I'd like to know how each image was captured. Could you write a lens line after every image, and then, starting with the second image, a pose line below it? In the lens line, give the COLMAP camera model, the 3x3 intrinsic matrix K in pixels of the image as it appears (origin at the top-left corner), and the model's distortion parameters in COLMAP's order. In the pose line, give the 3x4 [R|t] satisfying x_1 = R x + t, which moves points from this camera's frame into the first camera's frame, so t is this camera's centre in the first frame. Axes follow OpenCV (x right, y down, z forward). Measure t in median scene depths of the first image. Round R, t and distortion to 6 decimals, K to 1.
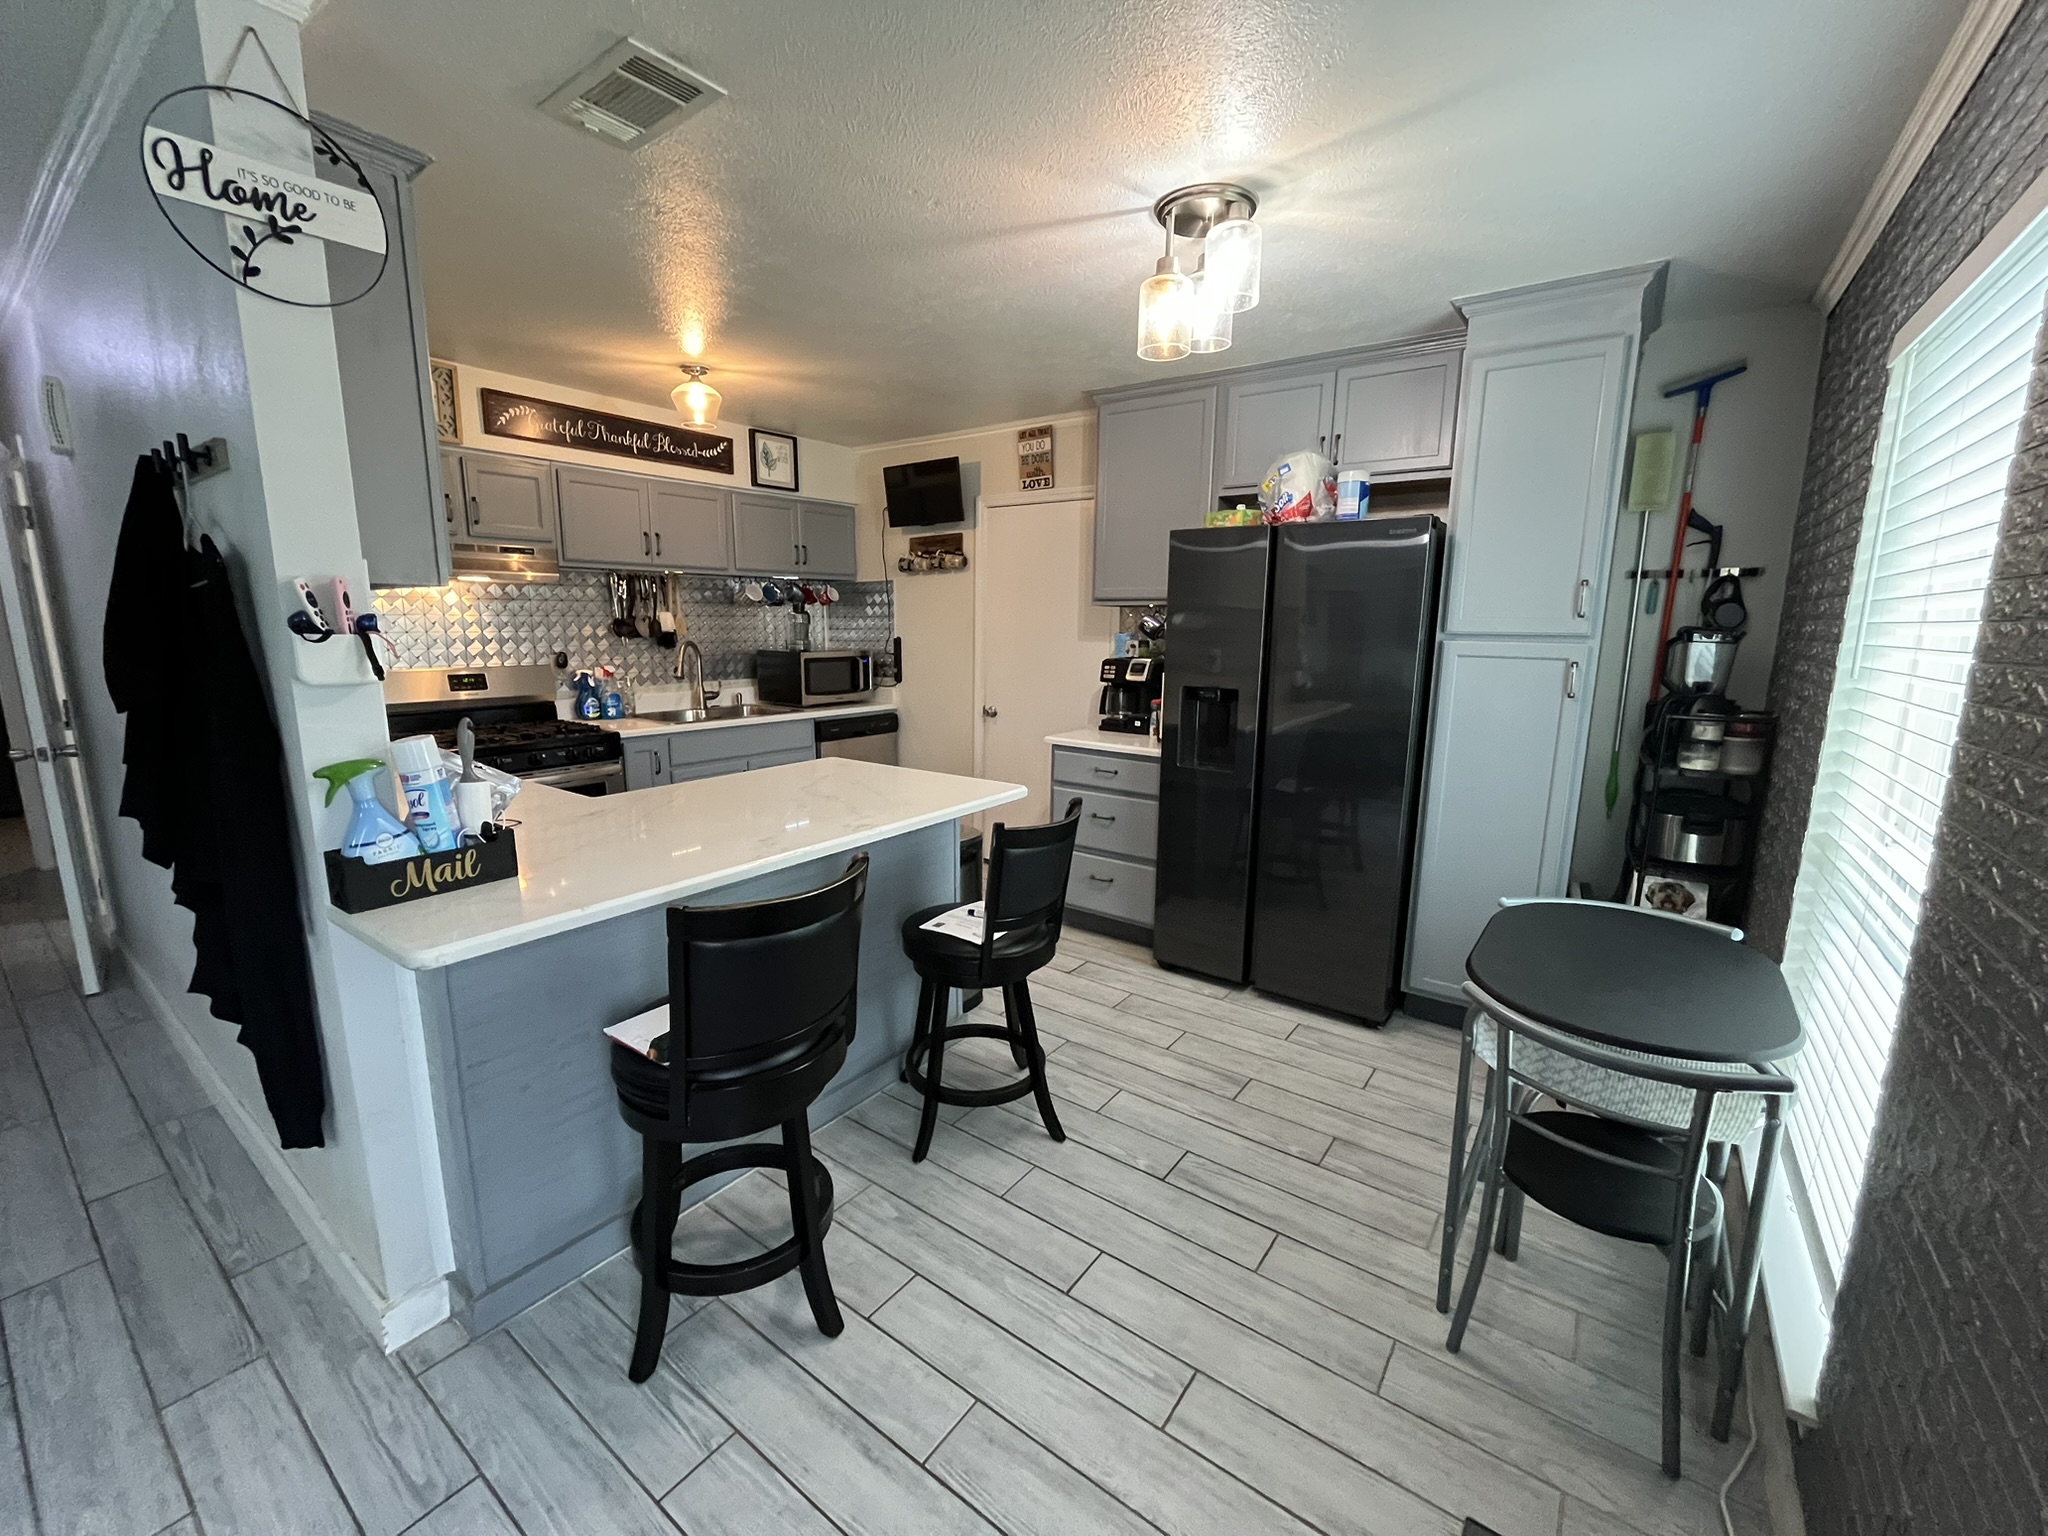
lens RADIAL K [[828.7, 0, 1023.7], [0, 828.7, 766.6], [0, 0, 1]] dist [0.002280, -0.000022]
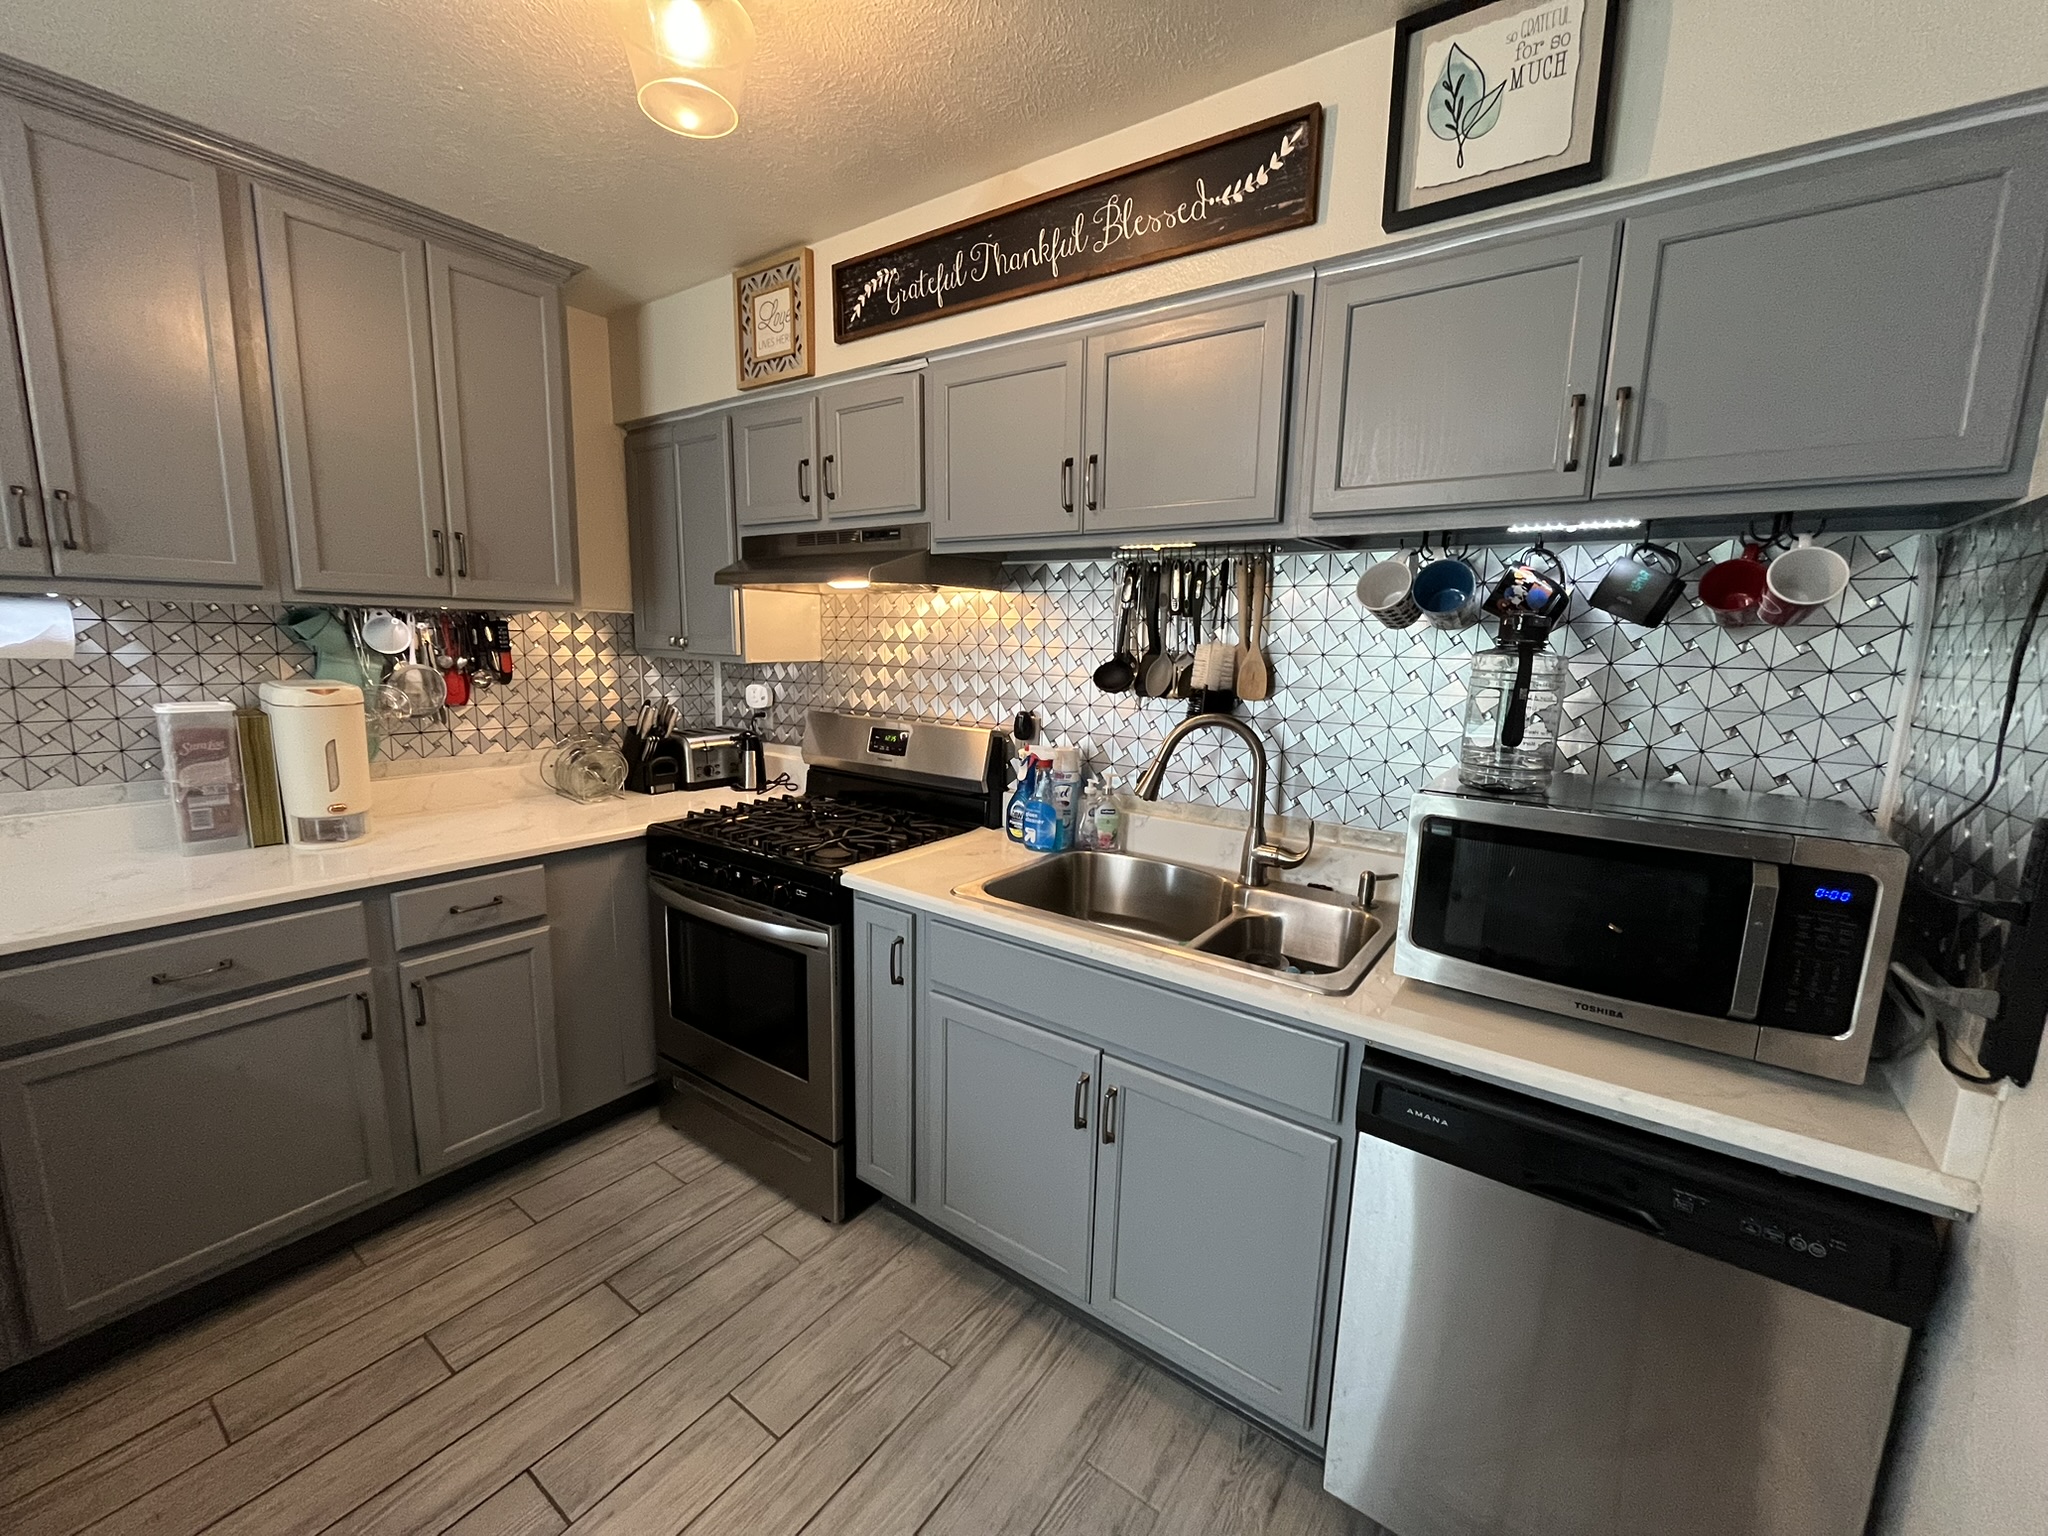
lens RADIAL K [[828.7, 0, 1026.2], [0, 828.7, 766.6], [0, 0, 1]] dist [0.002280, -0.000022]
pose [[0.014039, 0.147164, -0.989012, 0.000209], [-0.202681, 0.968995, 0.141309, -0.171203], [0.979144, 0.198470, 0.043431, 0.930862]]
